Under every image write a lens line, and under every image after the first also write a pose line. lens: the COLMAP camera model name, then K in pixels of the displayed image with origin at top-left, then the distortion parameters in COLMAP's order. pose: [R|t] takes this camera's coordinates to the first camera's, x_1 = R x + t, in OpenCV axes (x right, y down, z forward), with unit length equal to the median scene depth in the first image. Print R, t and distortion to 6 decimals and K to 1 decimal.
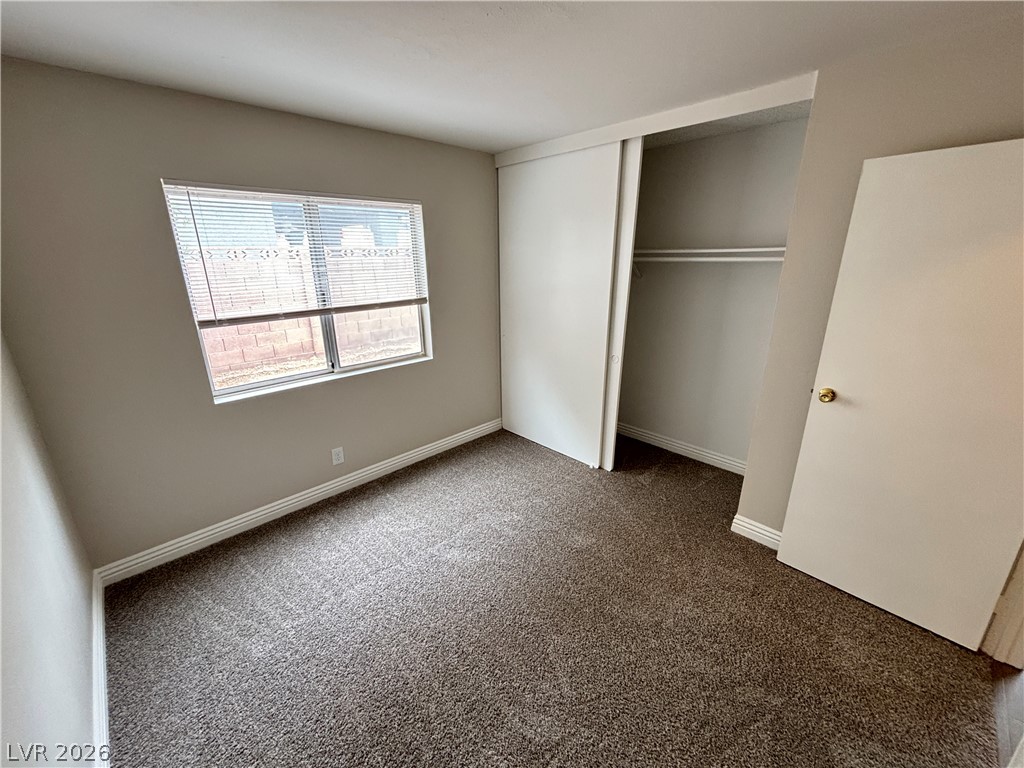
lens RADIAL K [[411.5, 0, 511.6], [0, 411.5, 382.7], [0, 0, 1]] dist [0.001532, -0.000121]
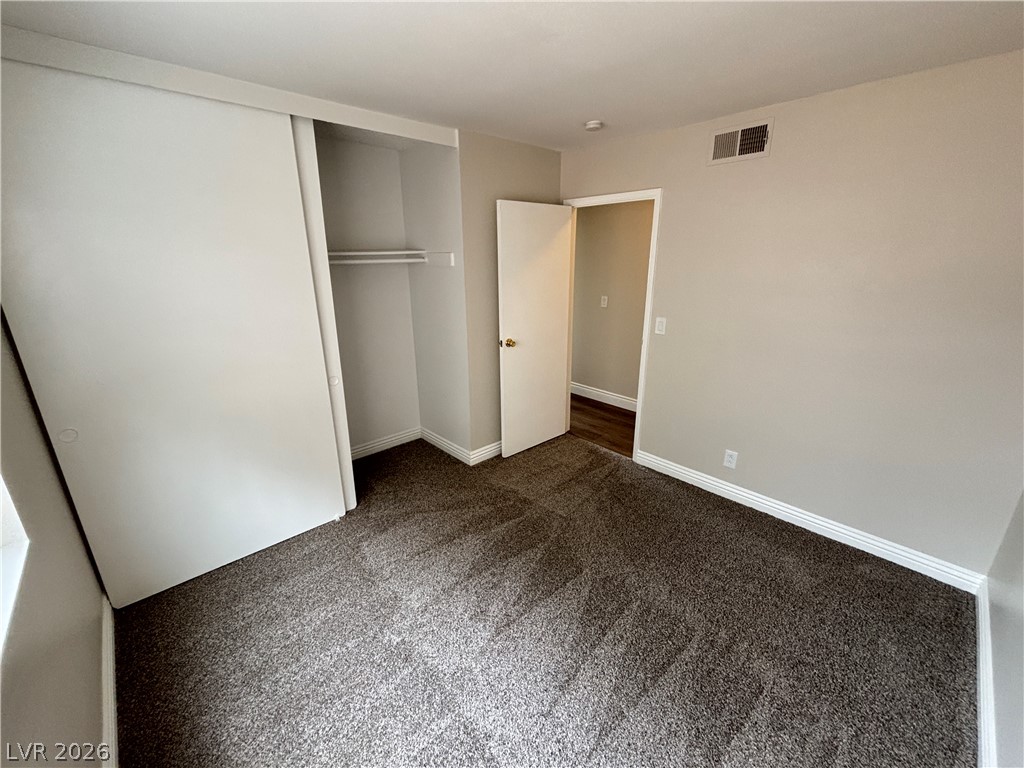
lens RADIAL K [[413.6, 0, 511.3], [0, 413.6, 383.5], [0, 0, 1]] dist [-0.001663, -0.000021]
pose [[0.014910, -0.292464, 0.956160, -0.646728], [0.302370, 0.912813, 0.274490, -0.204564], [-0.953074, 0.285022, 0.102043, 0.663790]]
